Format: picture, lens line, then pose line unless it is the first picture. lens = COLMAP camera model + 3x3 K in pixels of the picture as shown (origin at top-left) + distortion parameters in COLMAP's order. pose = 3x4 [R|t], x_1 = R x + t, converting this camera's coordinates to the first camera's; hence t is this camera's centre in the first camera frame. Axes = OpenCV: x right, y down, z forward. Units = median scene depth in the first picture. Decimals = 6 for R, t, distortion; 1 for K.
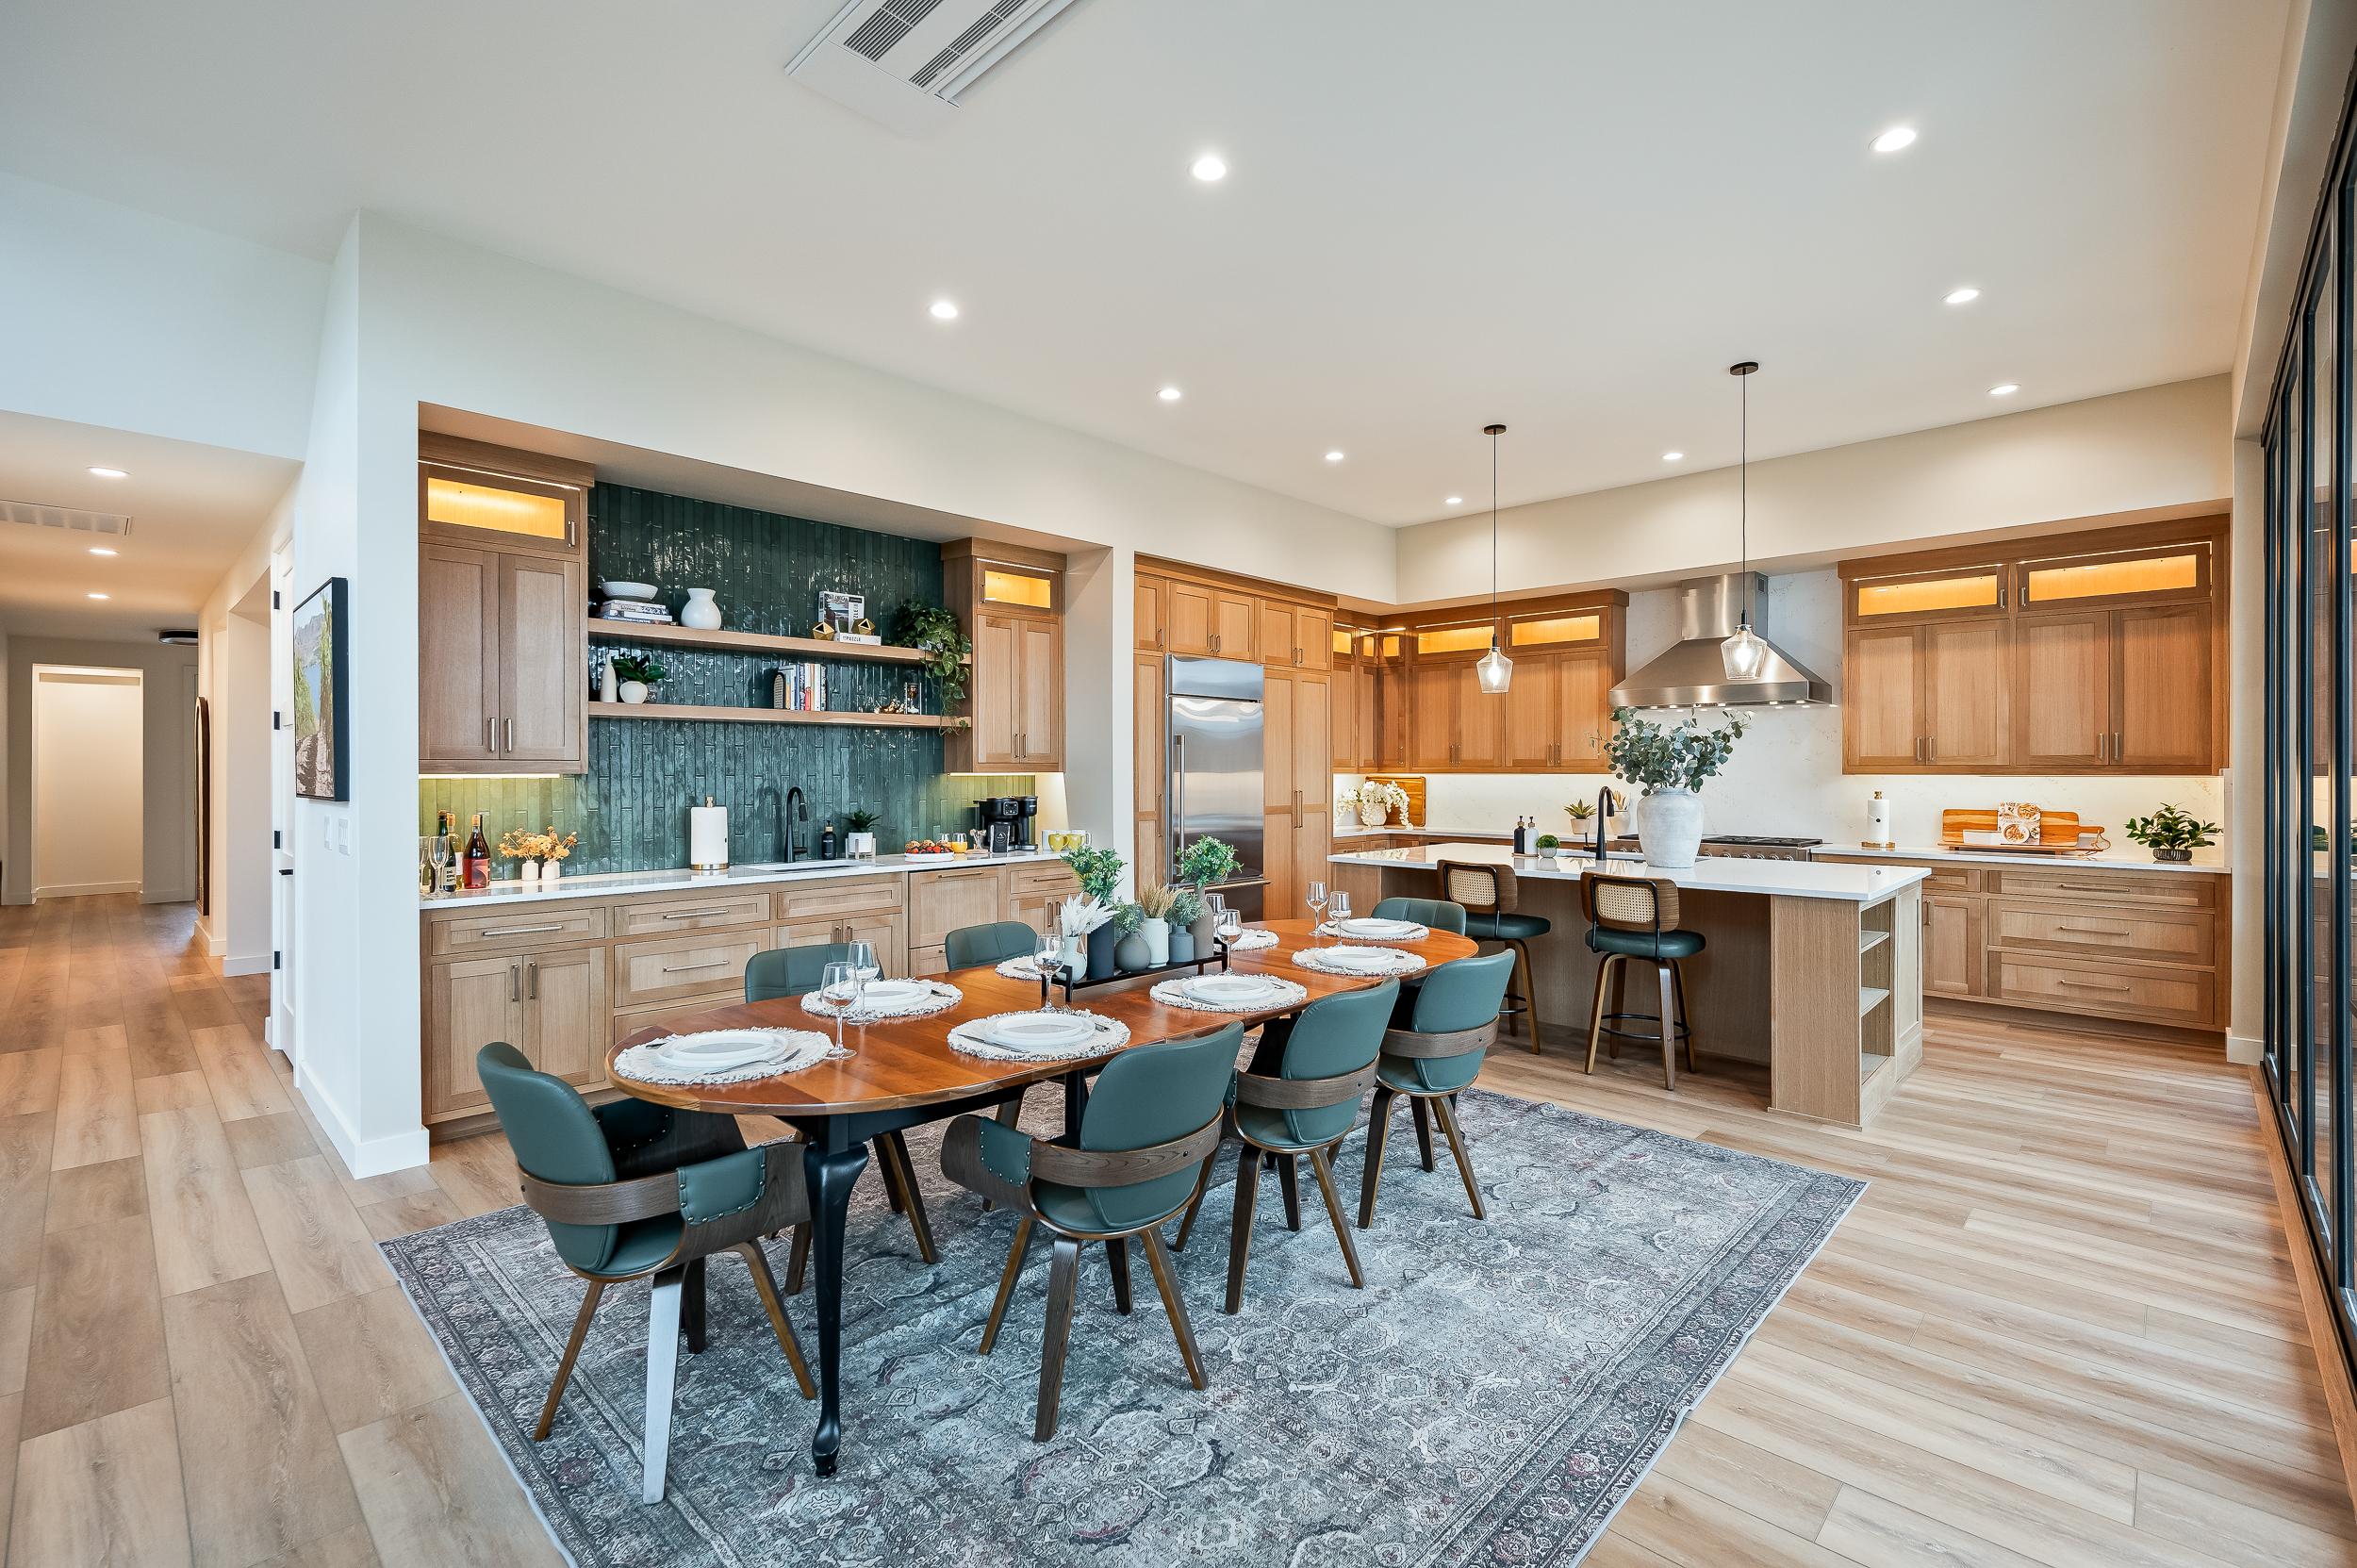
lens RADIAL K [[1032.0, 0, 1171.3], [0, 1032.0, 758.5], [0, 0, 1]] dist [0.000603, 0.000041]
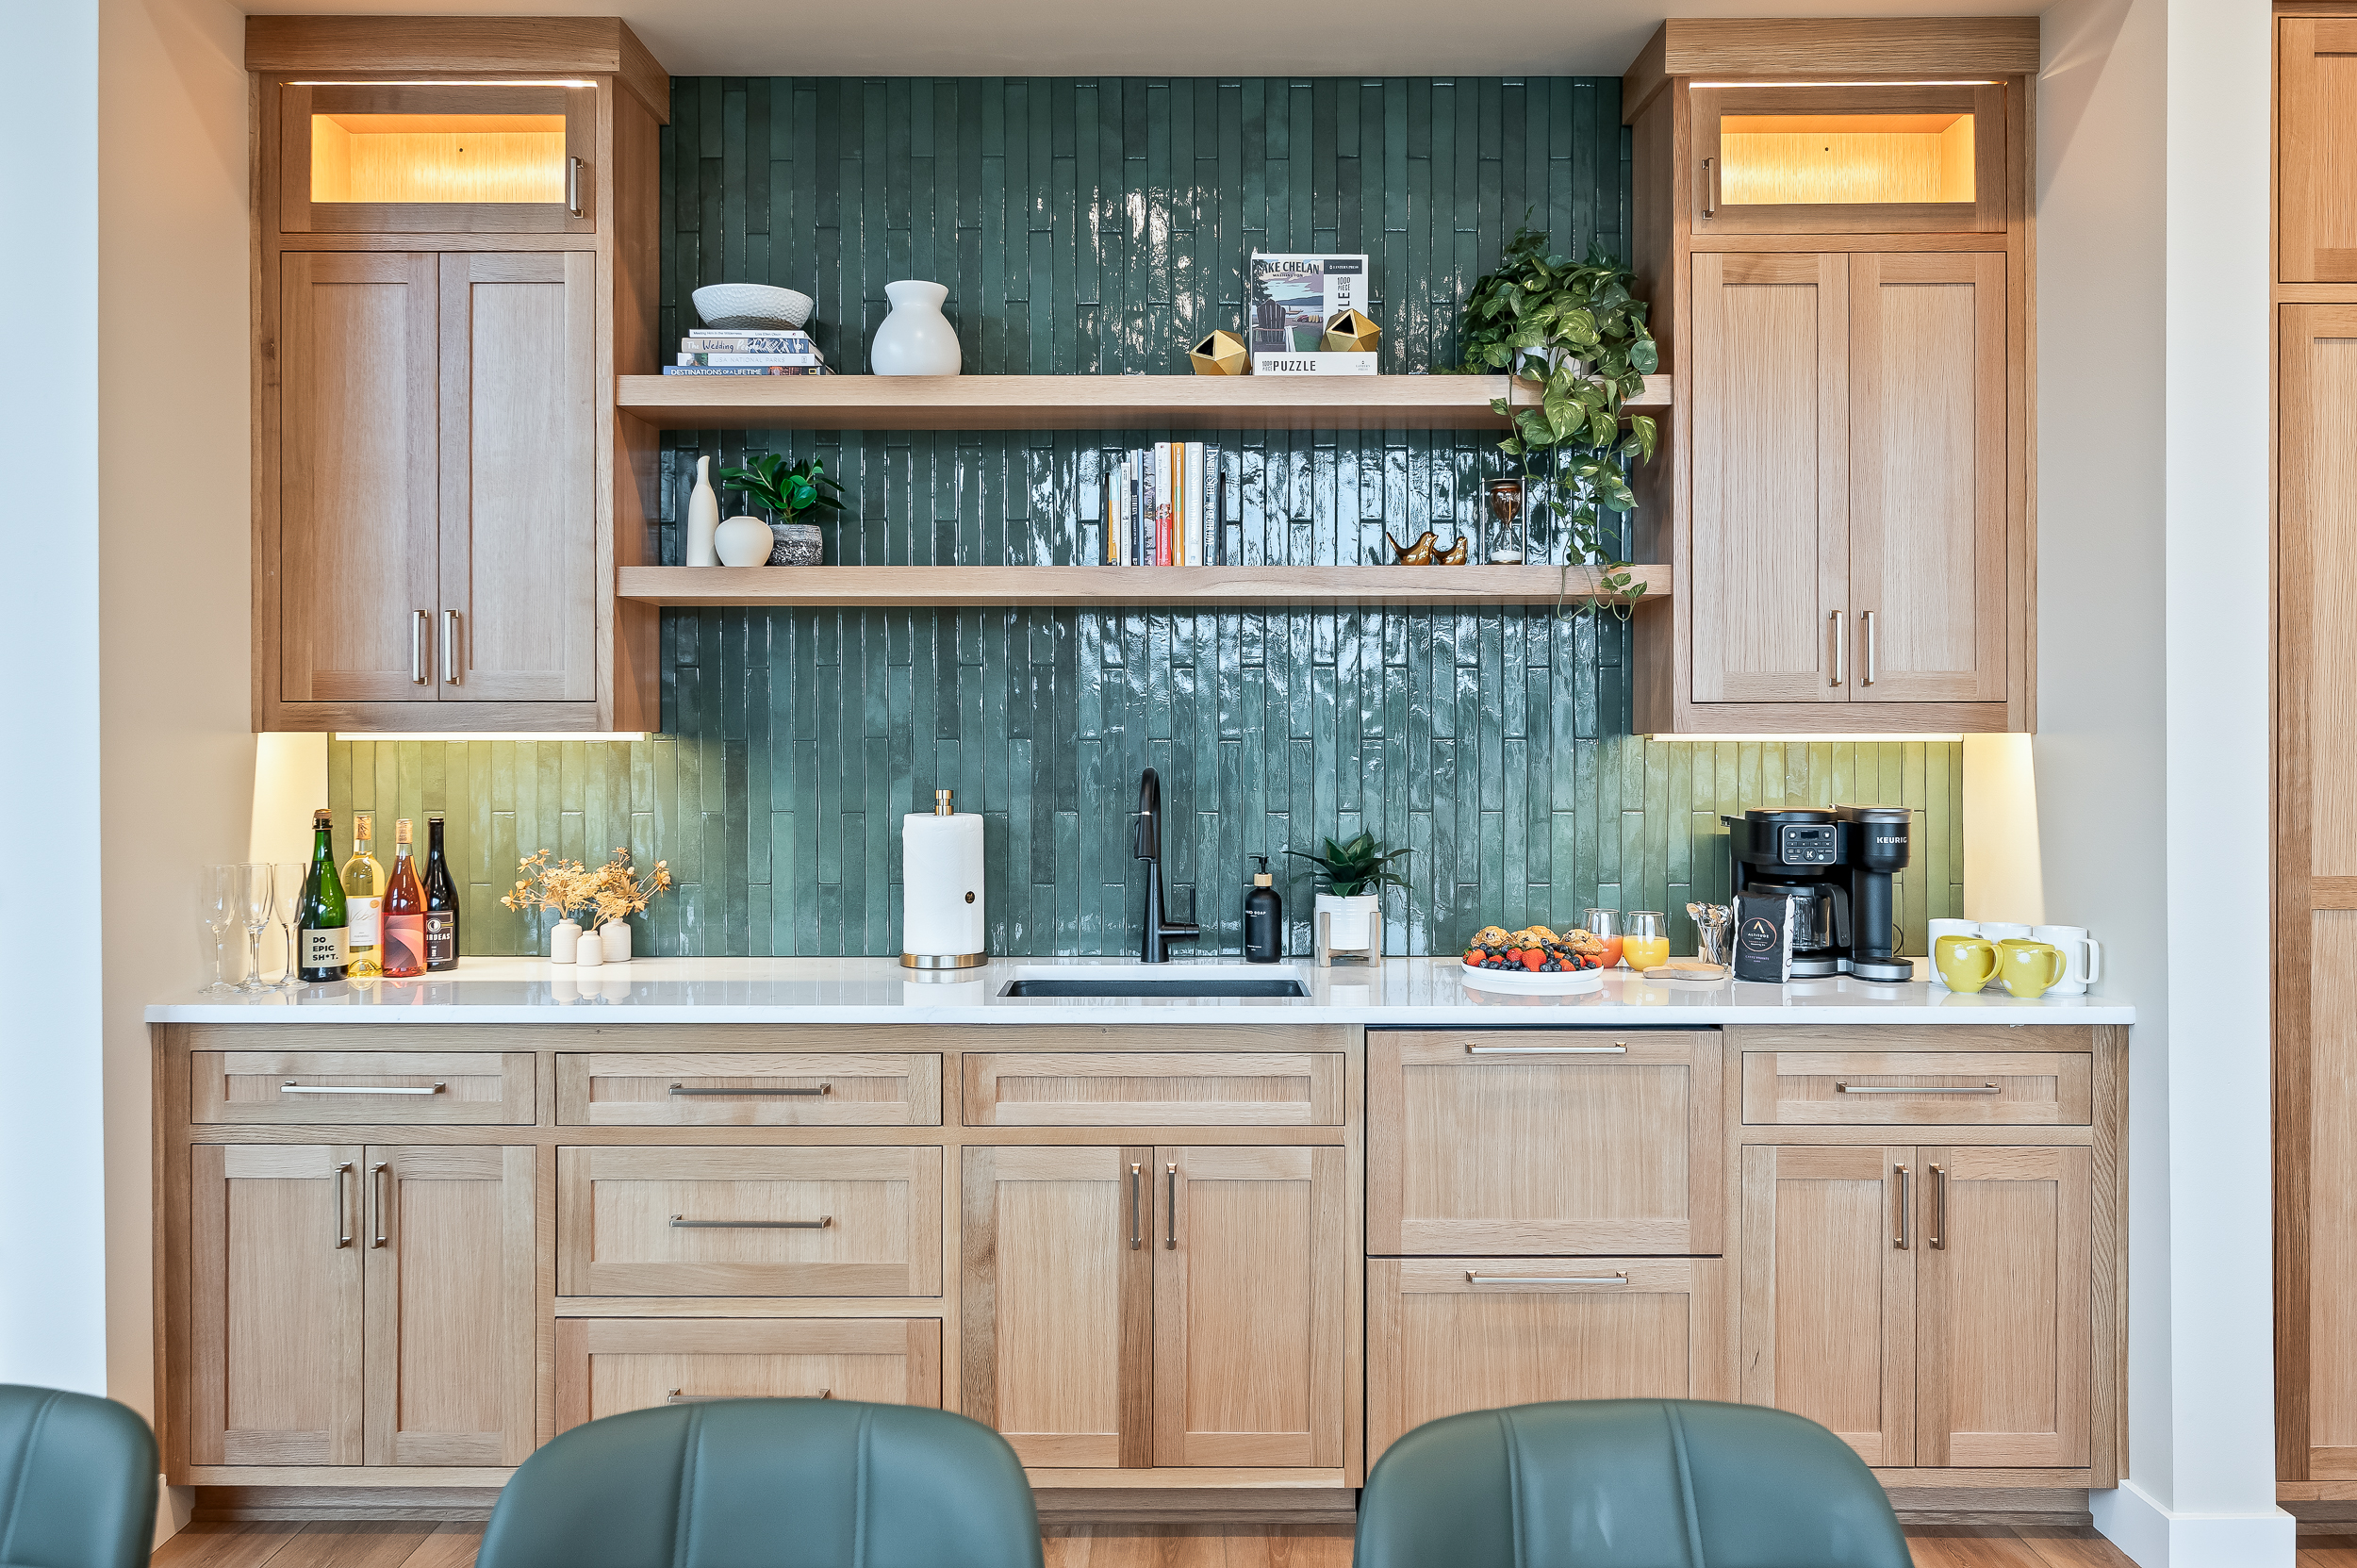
lens RADIAL K [[1729.5, 0, 1178.0], [0, 1729.5, 712.4], [0, 0, 1]] dist [0.003765, 0.004119]
pose [[0.697396, -0.002074, -0.716683, 0.101101], [0.005896, 0.999979, 0.002843, 0.004941], [0.716661, -0.006208, 0.697394, 0.530642]]
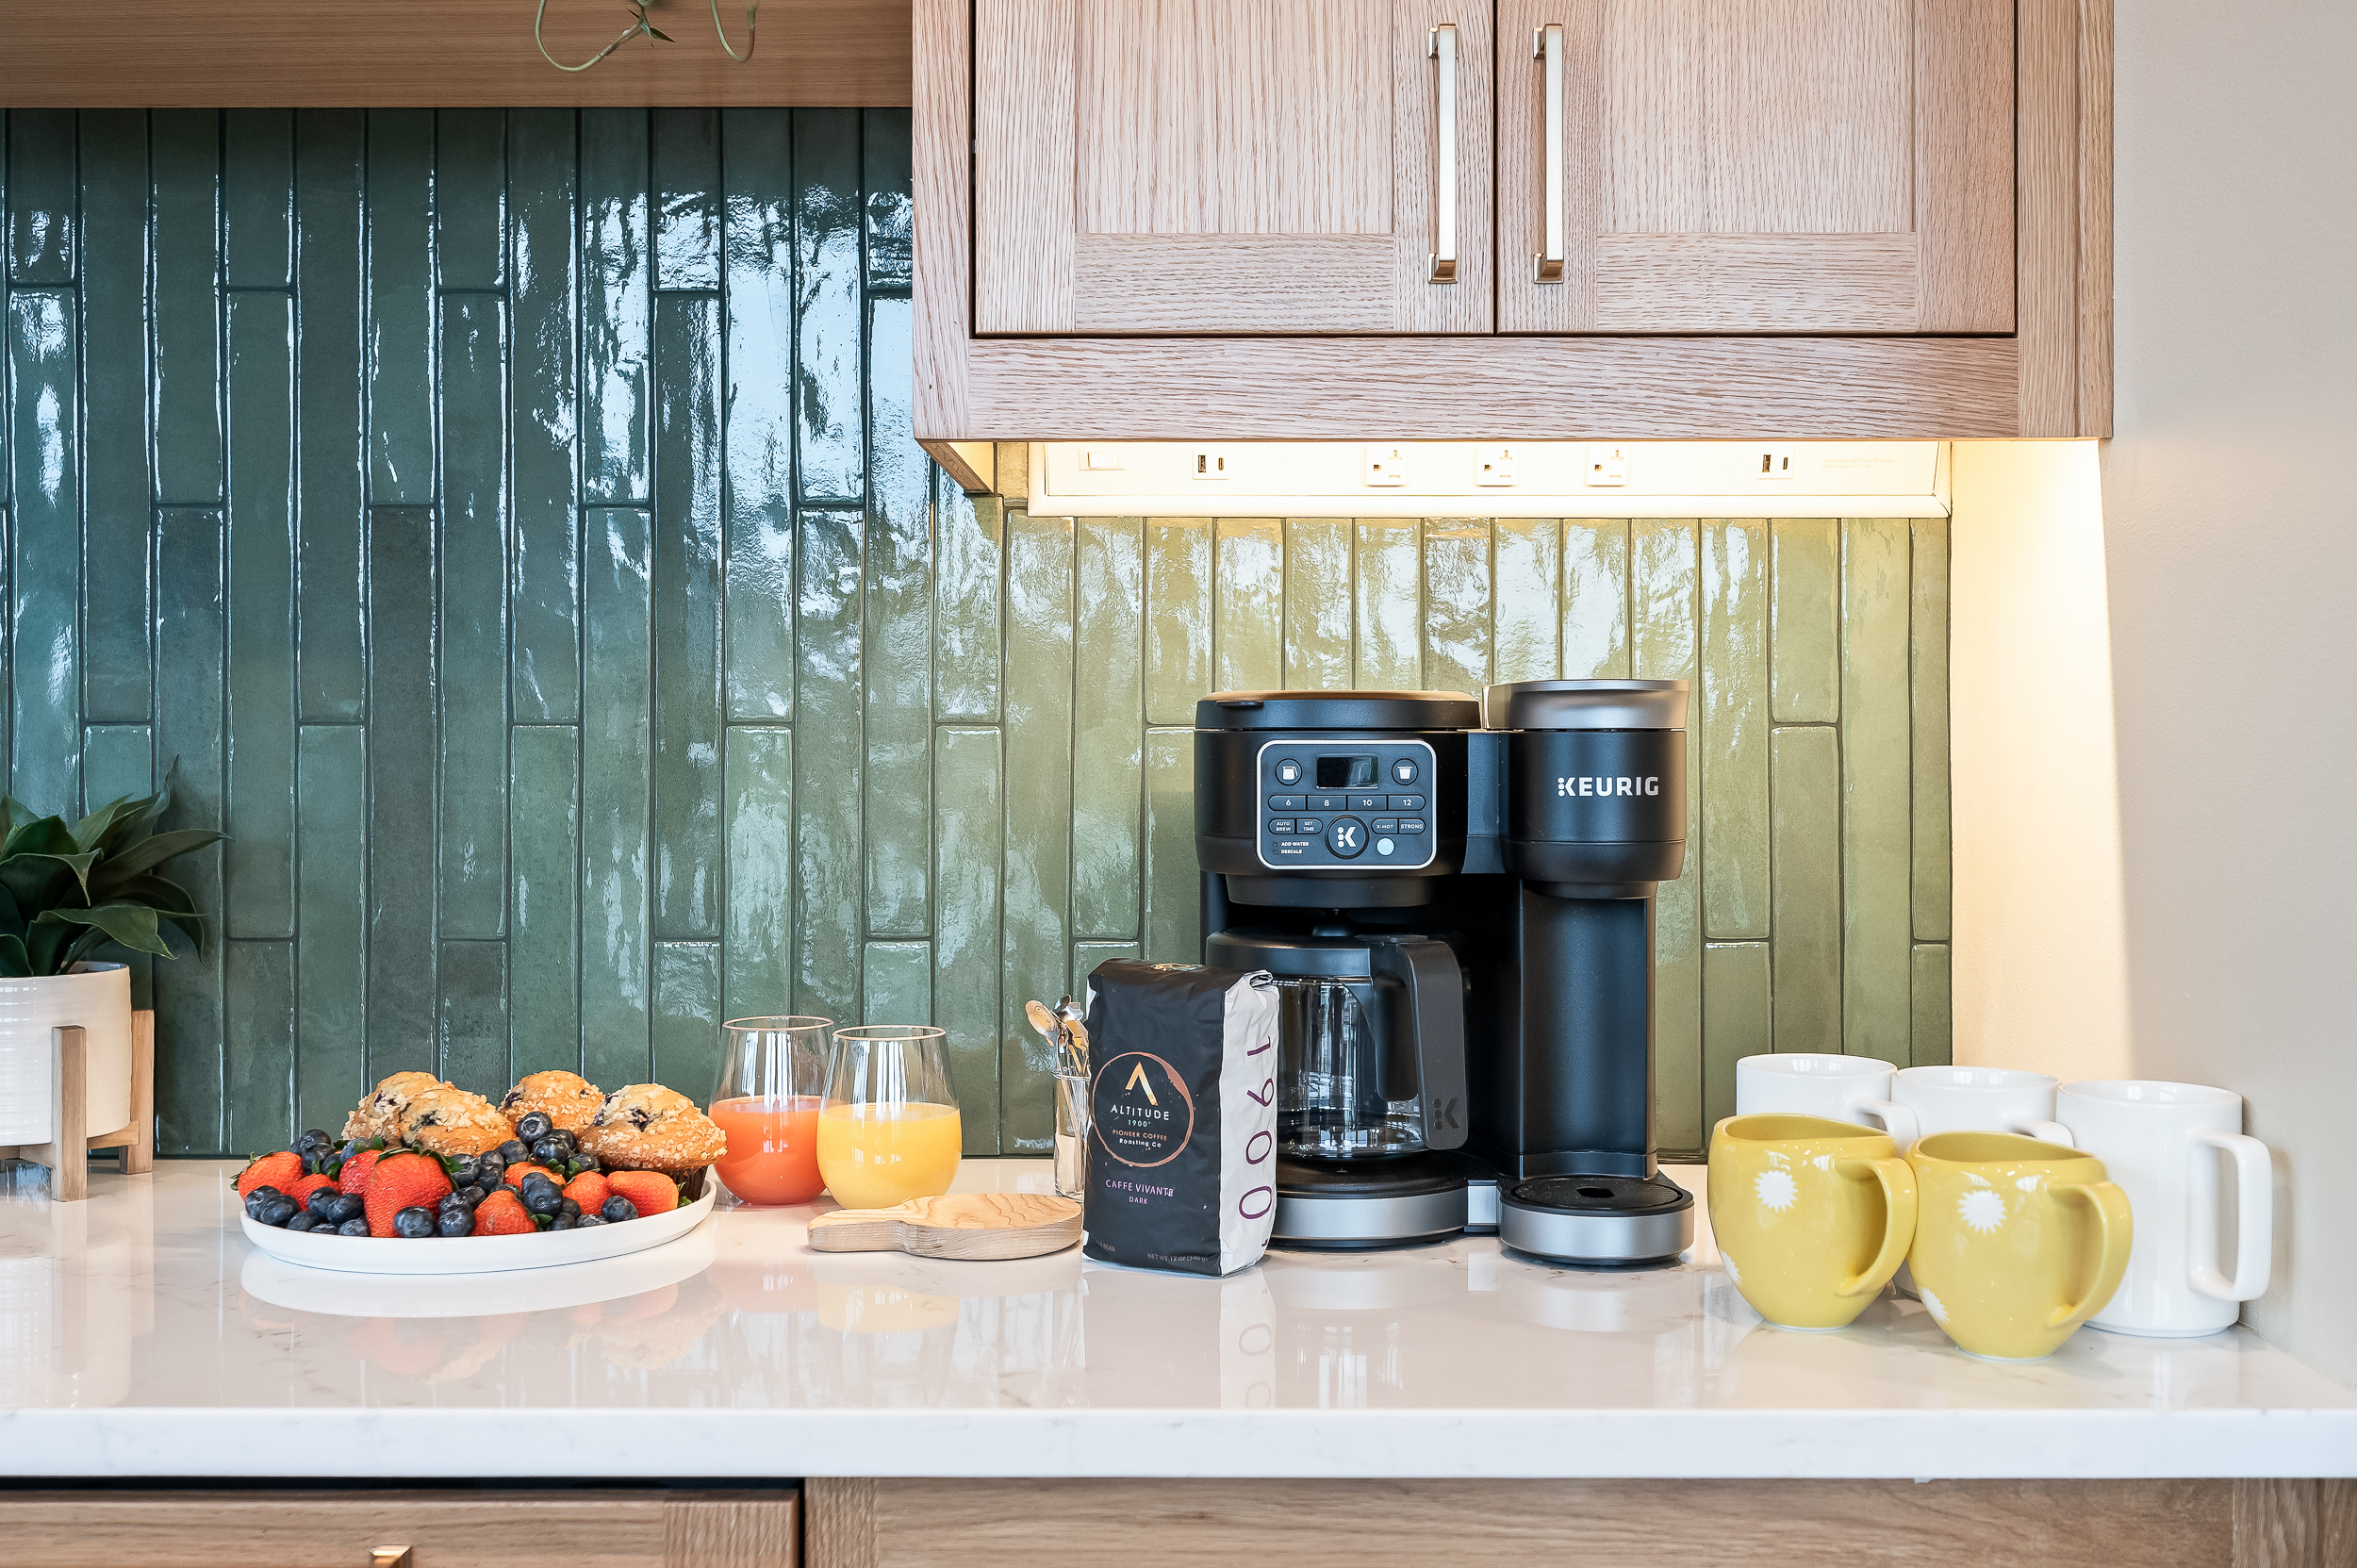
lens RADIAL K [[2570.7, 0, 1179.0], [0, 2570.7, 667.7], [0, 0, 1]] dist [-0.001318, 0.006167]
pose [[0.697501, -0.011733, -0.716488, 0.004678], [0.006509, 0.999928, -0.010039, 0.041332], [0.716555, 0.002339, 0.697527, 0.897766]]
